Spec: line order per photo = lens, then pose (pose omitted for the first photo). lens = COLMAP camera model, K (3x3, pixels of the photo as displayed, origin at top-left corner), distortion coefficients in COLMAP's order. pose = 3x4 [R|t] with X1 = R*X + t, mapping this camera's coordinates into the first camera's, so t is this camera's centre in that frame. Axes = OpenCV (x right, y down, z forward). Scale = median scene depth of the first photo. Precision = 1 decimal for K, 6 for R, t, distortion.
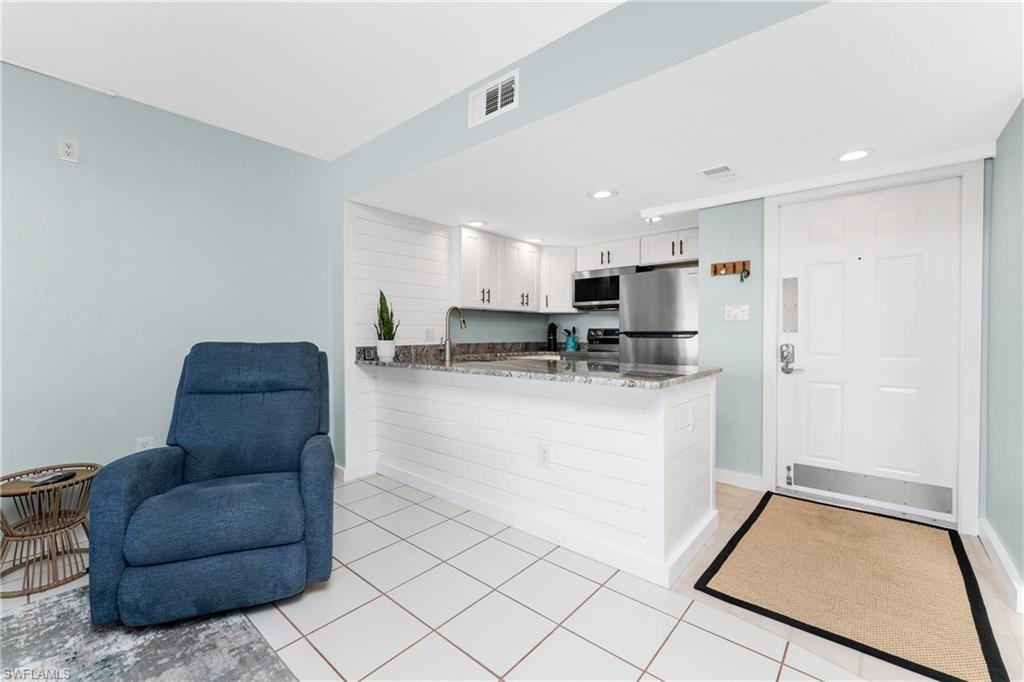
lens RADIAL K [[490.0, 0, 488.5], [0, 490.0, 339.7], [0, 0, 1]] dist [0.000619, 0.000153]
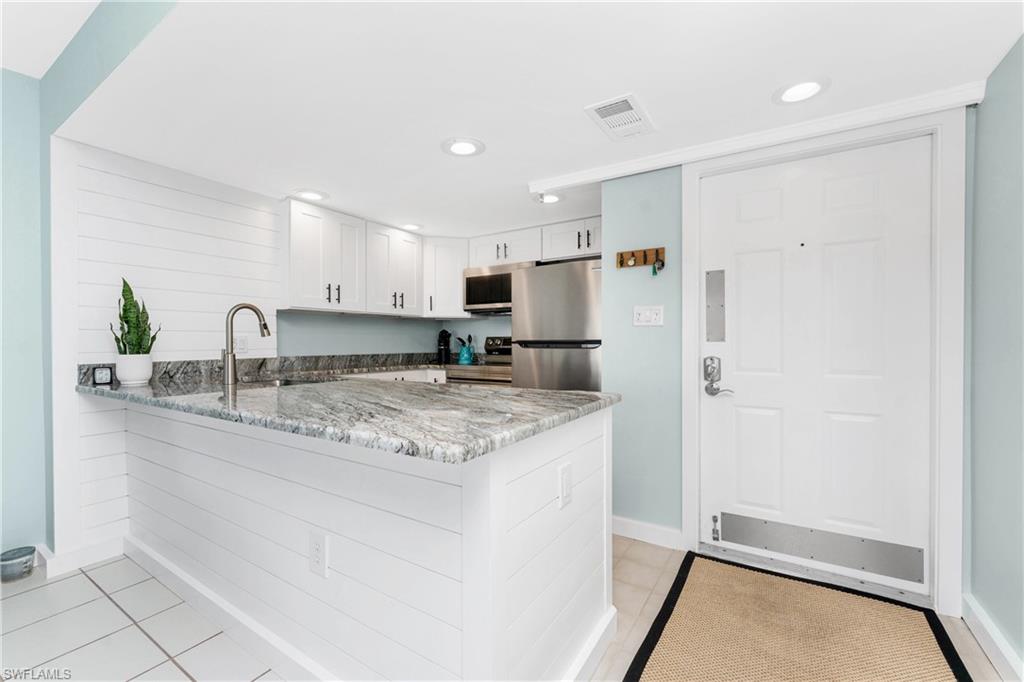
lens RADIAL K [[432.4, 0, 493.4], [0, 432.4, 342.9], [0, 0, 1]] dist [0.000839, -0.000001]
pose [[0.996425, -0.001211, 0.084477, 0.204993], [0.002056, 0.999949, -0.009919, -0.006664], [-0.084461, 0.010057, 0.996376, 0.343255]]
